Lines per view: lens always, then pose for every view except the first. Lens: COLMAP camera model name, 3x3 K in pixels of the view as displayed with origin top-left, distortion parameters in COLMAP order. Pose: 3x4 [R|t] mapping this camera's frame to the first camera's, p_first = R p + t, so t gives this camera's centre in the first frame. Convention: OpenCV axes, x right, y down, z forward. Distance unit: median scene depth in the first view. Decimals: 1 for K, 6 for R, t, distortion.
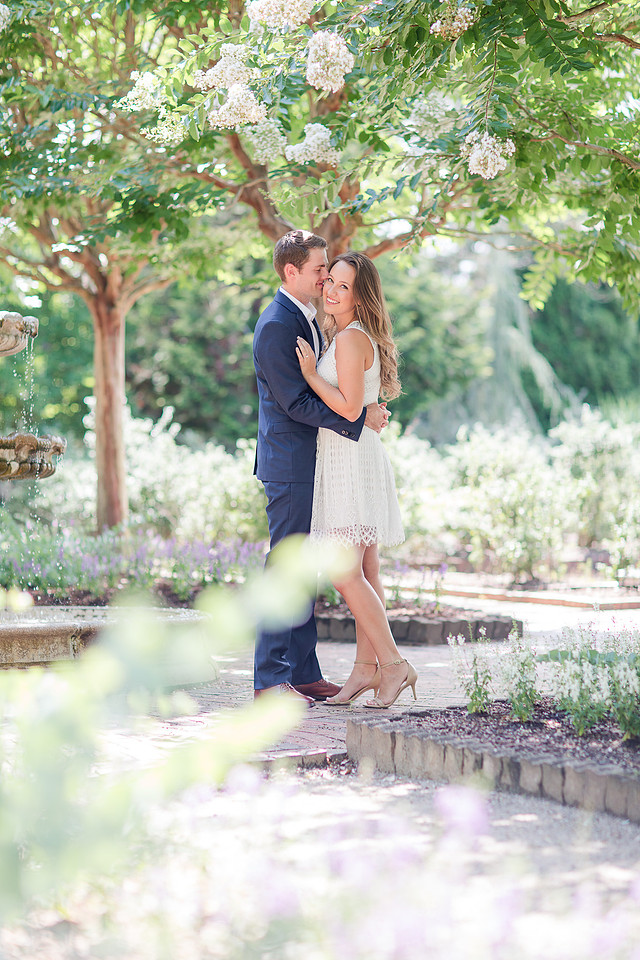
lens RADIAL K [[2299.5, 0, 320.0], [0, 2299.5, 480.0], [0, 0, 1]] dist [0.042713, -0.056608]
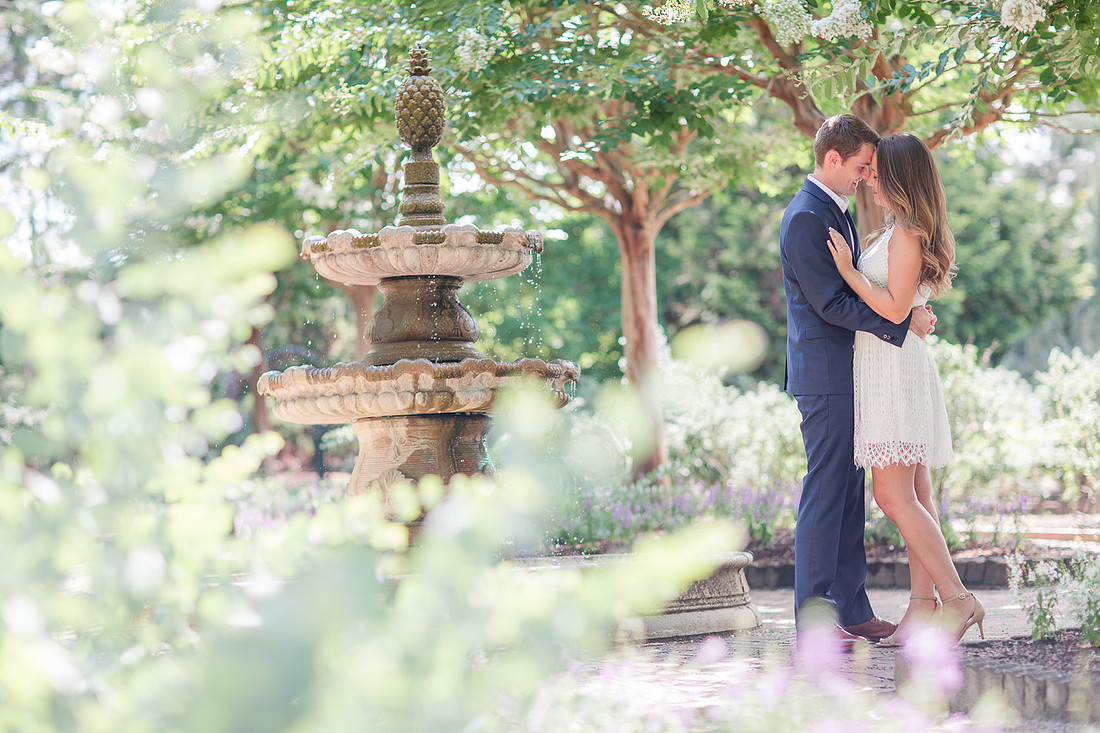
lens RADIAL K [[2634.9, 0, 550.0], [0, 2634.9, 366.5], [0, 0, 1]] dist [0.042713, -0.056608]
pose [[0.989842, -0.045903, -0.134557, 0.011927], [0.041837, 0.998583, -0.032890, 0.011946], [0.135876, 0.026926, 0.990360, -0.012140]]
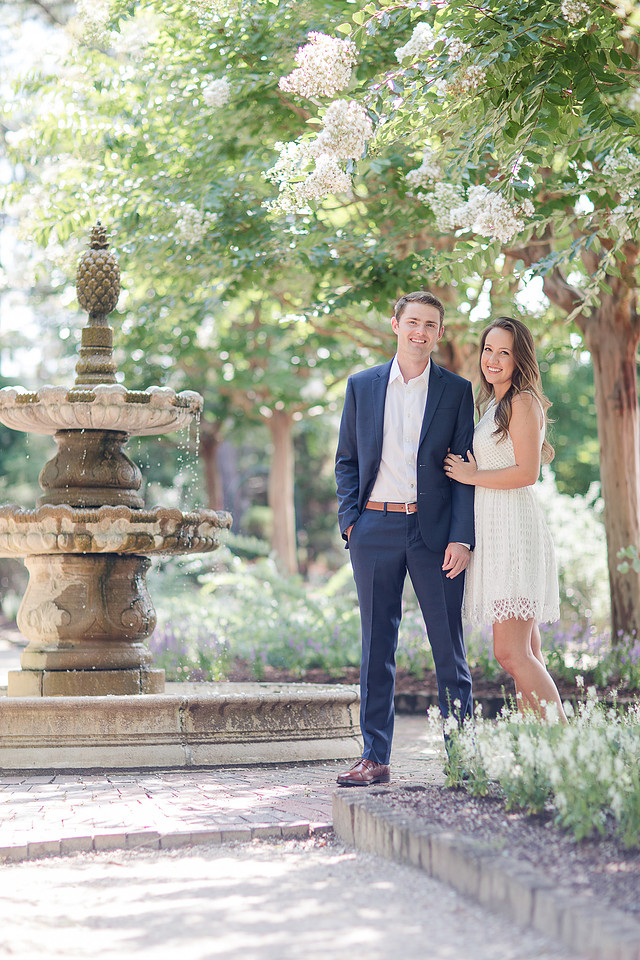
lens RADIAL K [[2462.6, 0, 324.4], [0, 2462.6, 513.9], [0, 0, 1]] dist [0.022909, -0.269365]
pose [[0.964076, -0.008586, -0.265488, 0.155139], [0.002982, 0.999764, -0.021506, 0.004157], [0.265610, 0.019942, 0.963874, -0.011010]]
